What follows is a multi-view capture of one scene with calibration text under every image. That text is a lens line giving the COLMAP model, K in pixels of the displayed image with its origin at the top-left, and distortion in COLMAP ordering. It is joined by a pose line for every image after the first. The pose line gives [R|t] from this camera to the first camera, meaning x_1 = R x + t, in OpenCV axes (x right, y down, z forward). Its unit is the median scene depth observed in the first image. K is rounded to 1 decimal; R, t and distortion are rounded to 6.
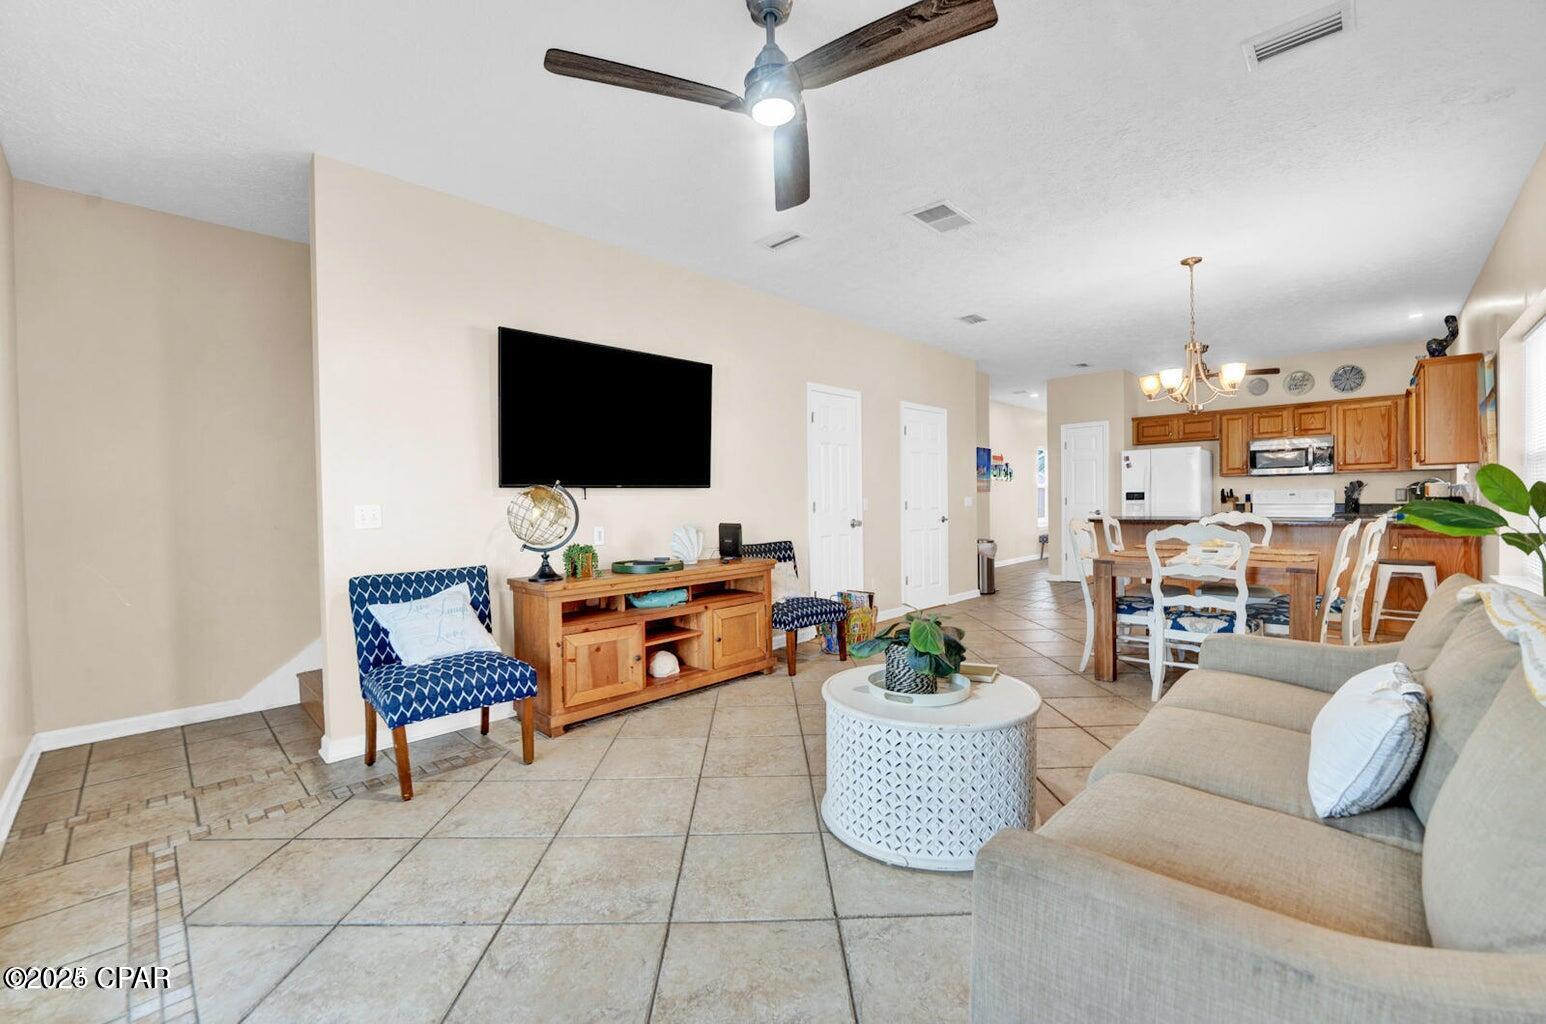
lens RADIAL K [[634.1, 0, 758.2], [0, 634.1, 512.6], [0, 0, 1]] dist [-0.028831, 0.002834]
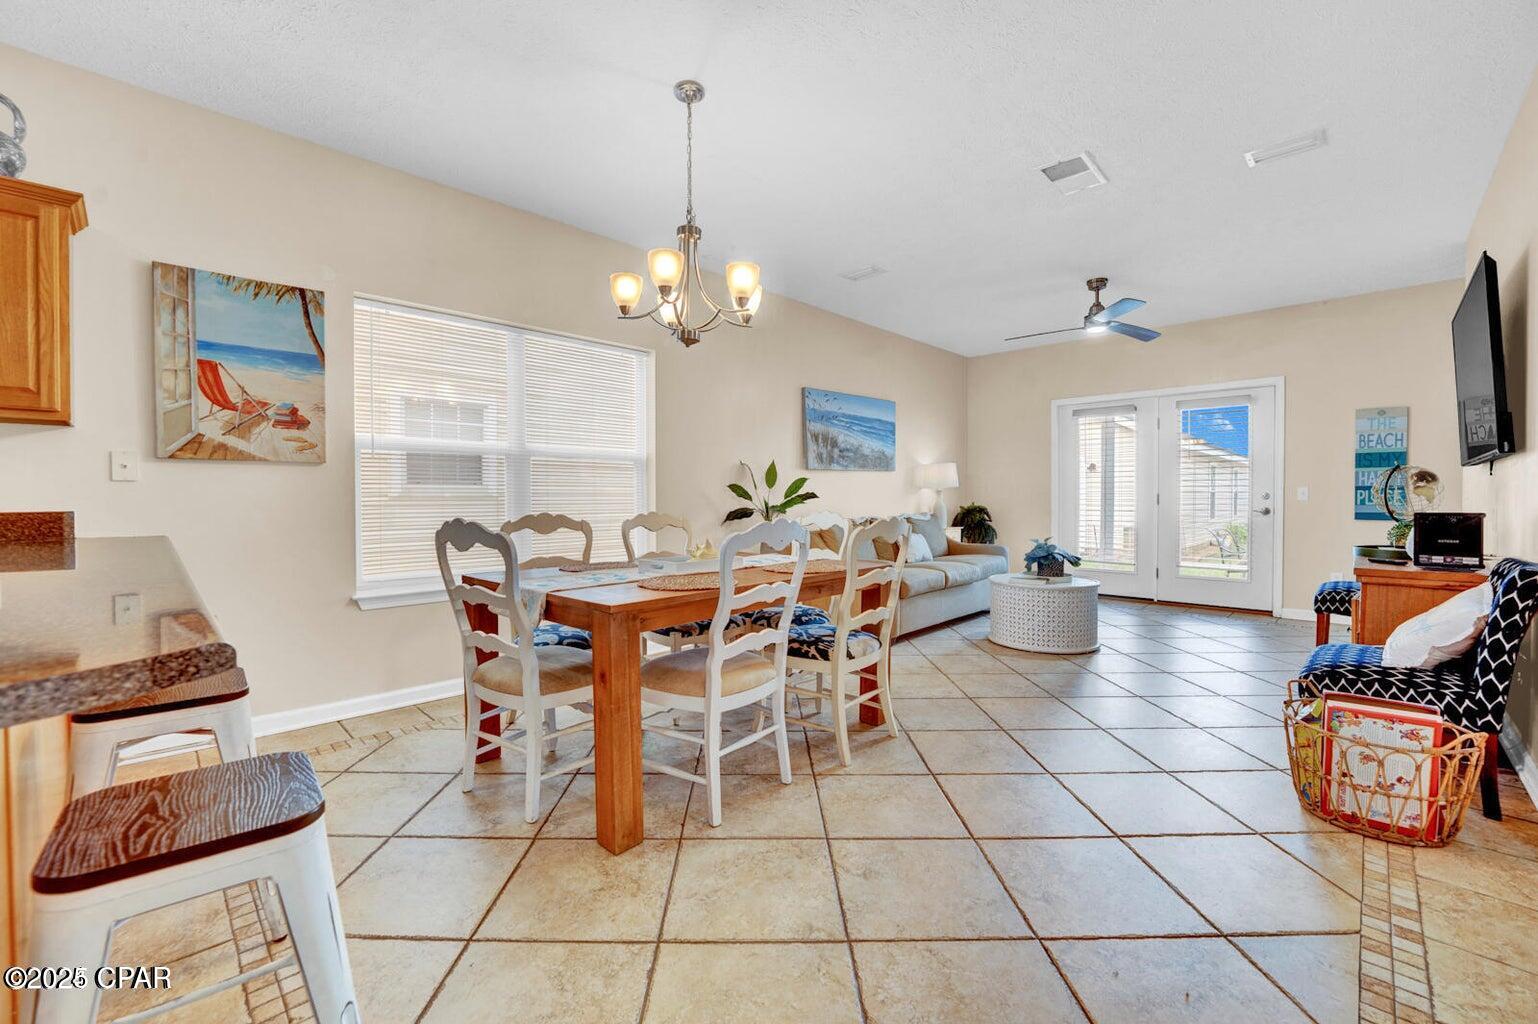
lens RADIAL K [[630.8, 0, 754.3], [0, 630.8, 512.6], [0, 0, 1]] dist [-0.028831, 0.002834]
pose [[-0.999765, 0.021412, -0.003311, 0.707054], [0.021257, 0.998917, 0.041398, -0.023667], [0.004194, 0.041318, -0.999137, 1.781103]]
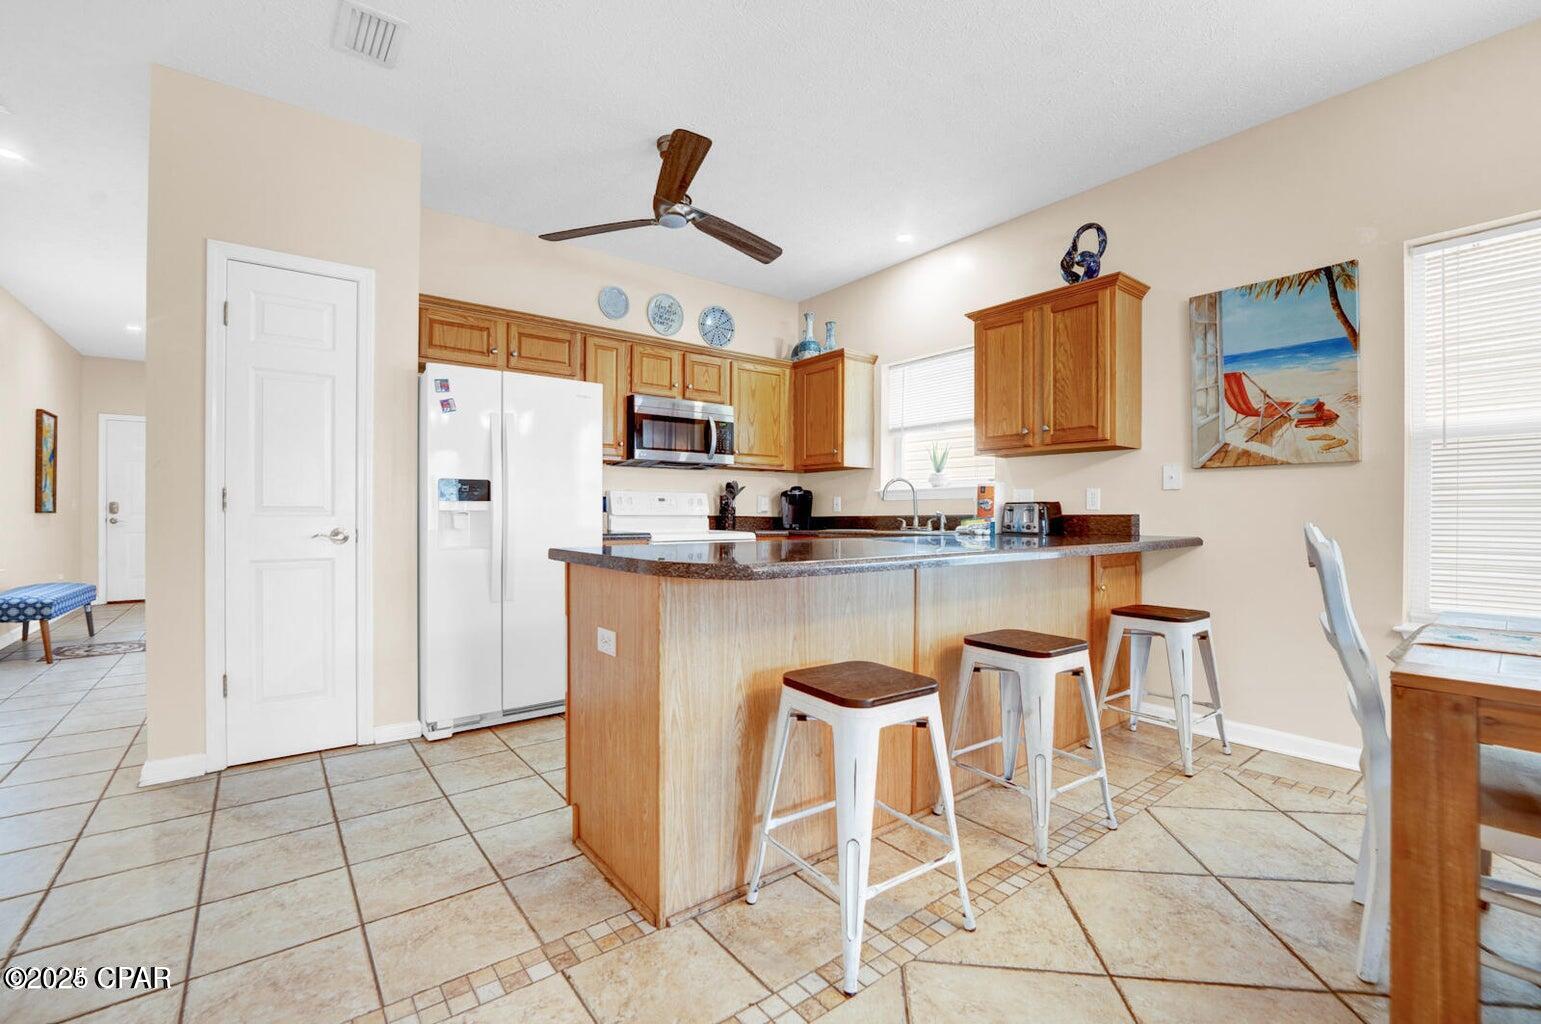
lens RADIAL K [[656.7, 0, 741.6], [0, 656.7, 514.4], [0, 0, 1]] dist [-0.025621, -0.000017]
pose [[0.148484, 0.017629, 0.988758, 0.489423], [0.012554, 0.999727, -0.019709, -0.004905], [-0.988835, 0.015340, 0.148222, 1.556357]]
